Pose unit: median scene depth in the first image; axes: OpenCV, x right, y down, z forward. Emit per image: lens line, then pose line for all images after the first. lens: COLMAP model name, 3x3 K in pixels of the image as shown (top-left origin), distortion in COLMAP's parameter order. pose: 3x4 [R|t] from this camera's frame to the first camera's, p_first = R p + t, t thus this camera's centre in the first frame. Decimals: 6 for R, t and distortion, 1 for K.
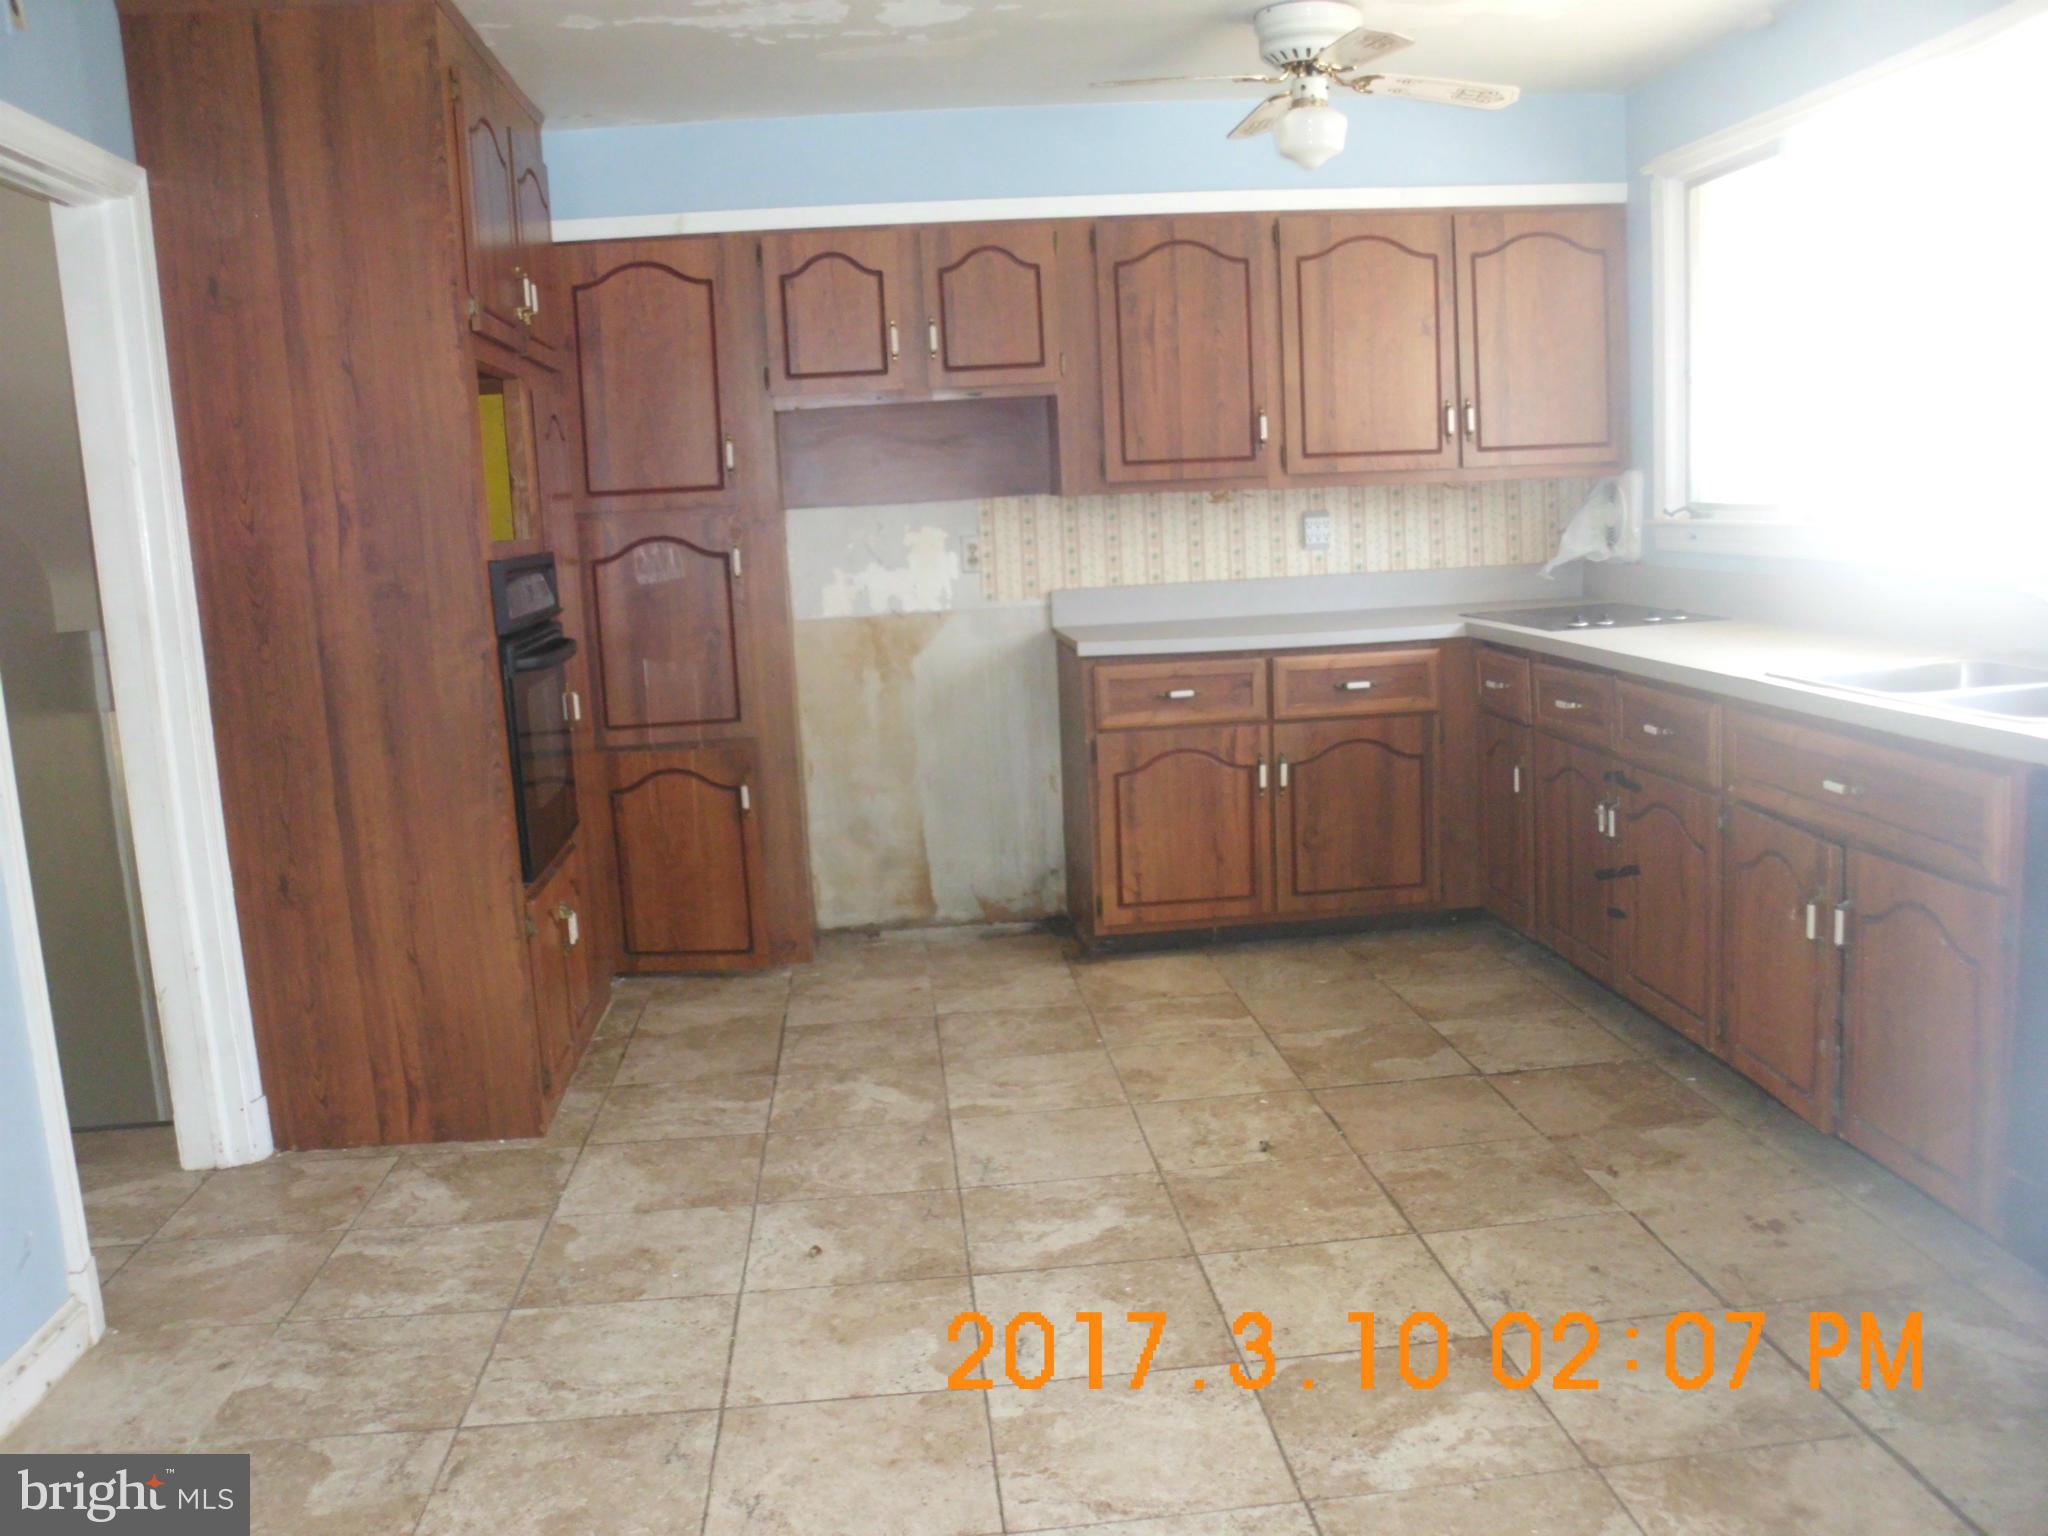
lens RADIAL K [[1733.3, 0, 1024.2], [0, 1733.3, 778.8], [0, 0, 1]] dist [-0.164878, 0.150574]
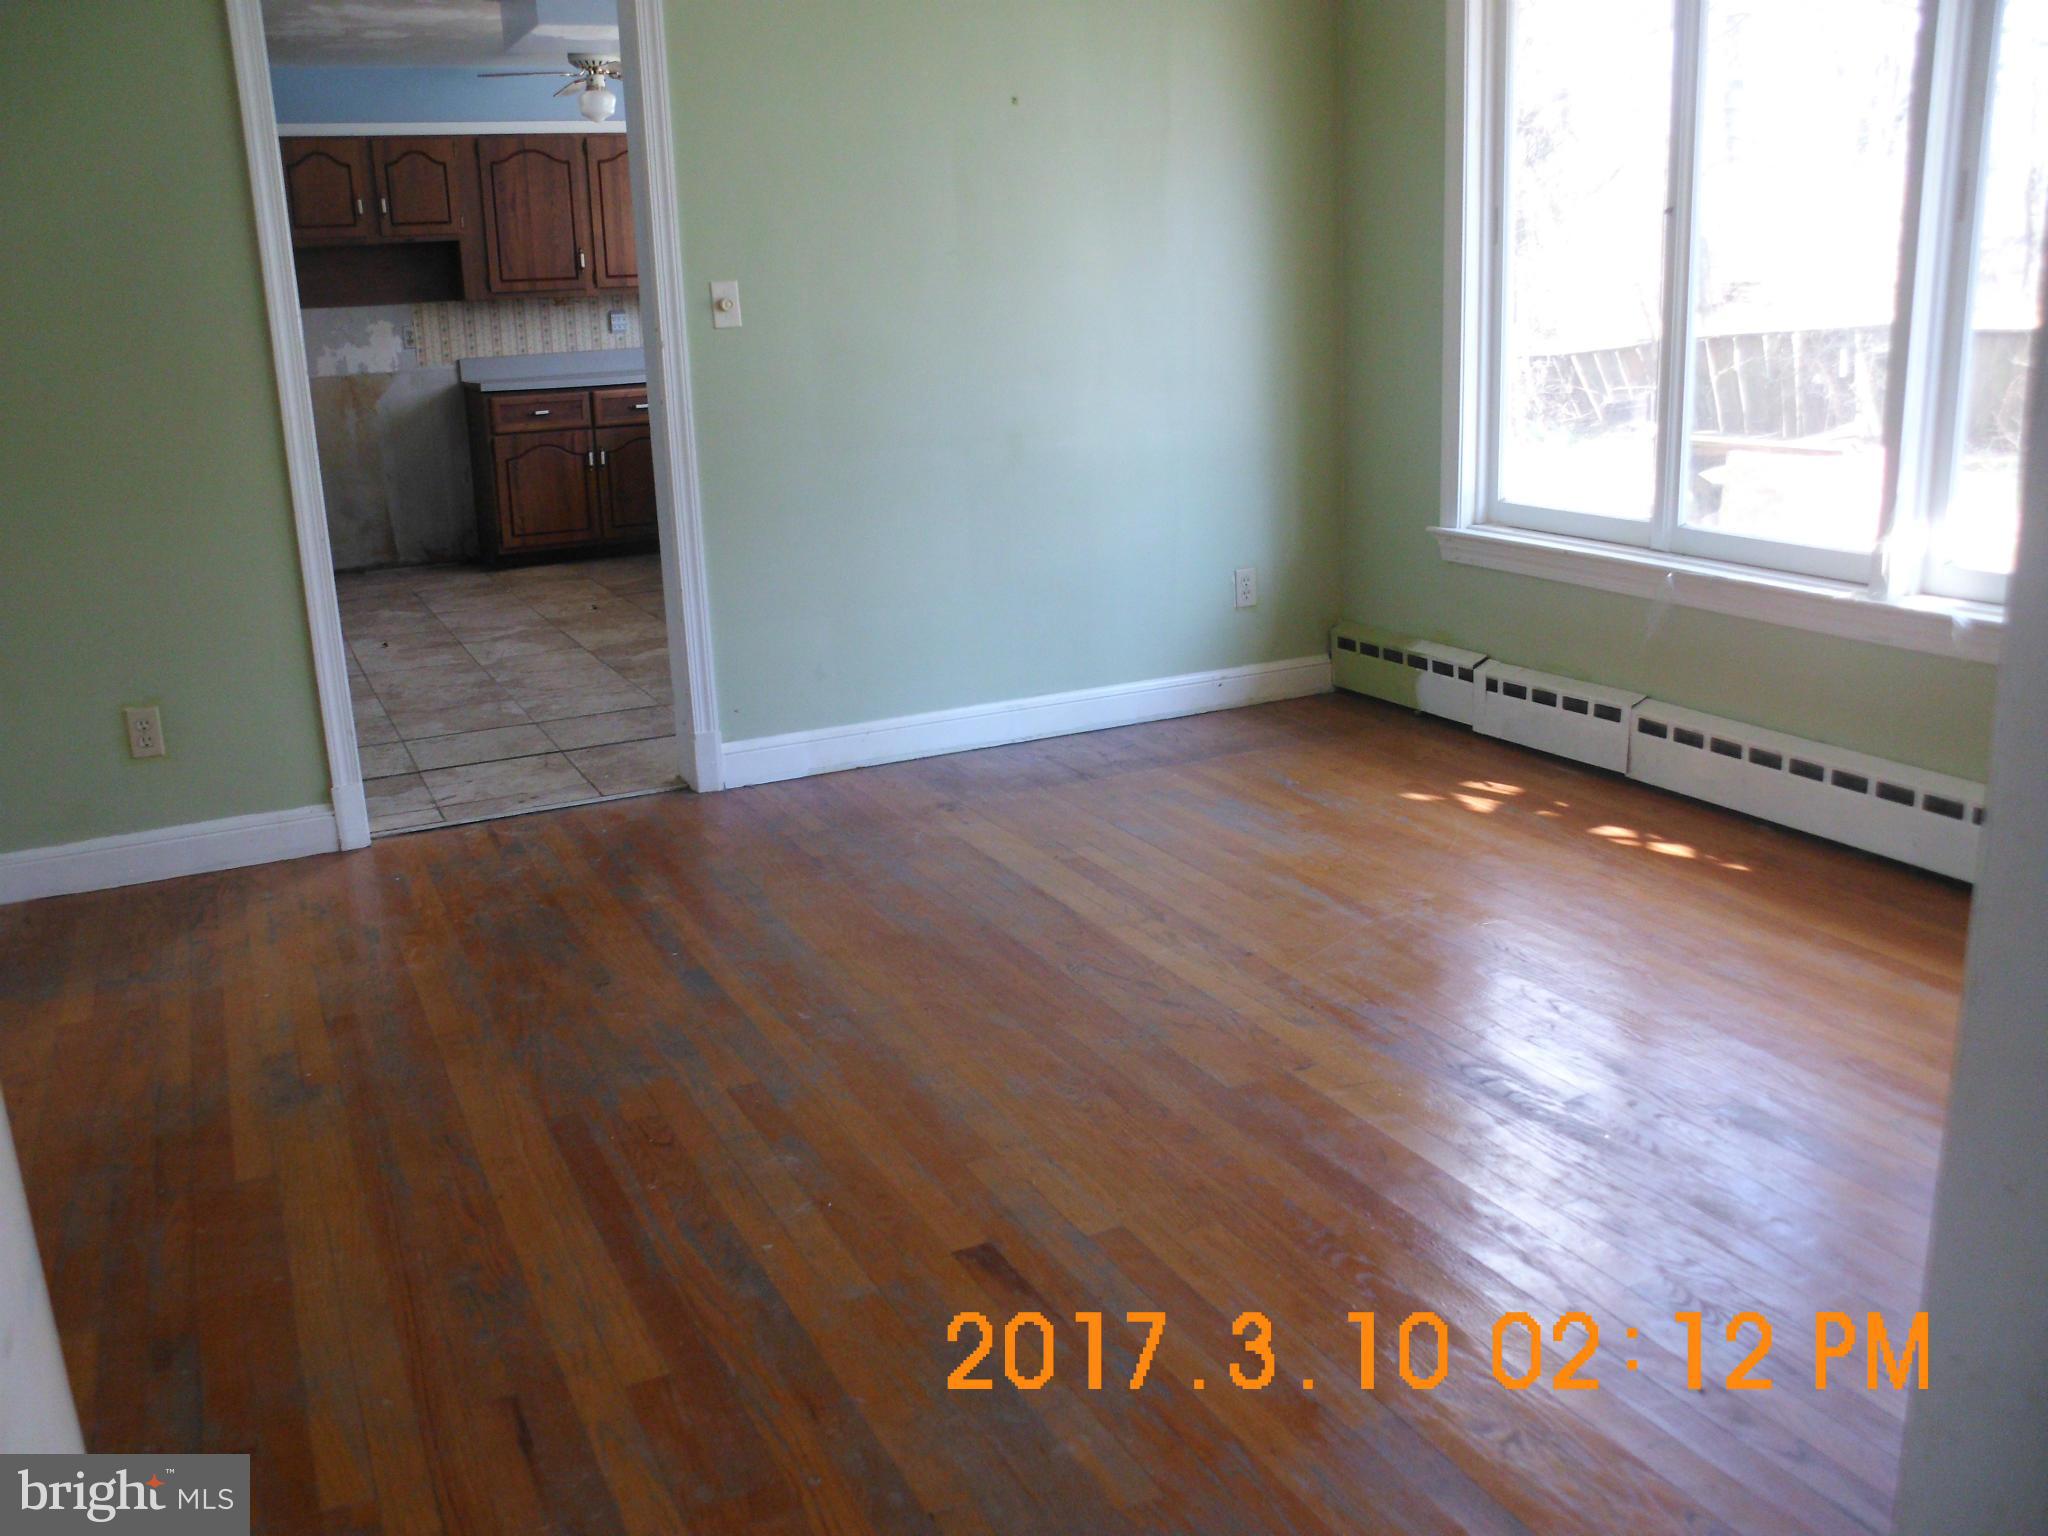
lens RADIAL K [[1733.3, 0, 1024.2], [0, 1733.3, 778.8], [0, 0, 1]] dist [-0.164878, 0.150574]
pose [[0.935376, -0.075849, 0.345426, -0.076969], [0.043080, 0.993894, 0.101584, 0.167968], [-0.351022, -0.080138, 0.932932, -0.827099]]
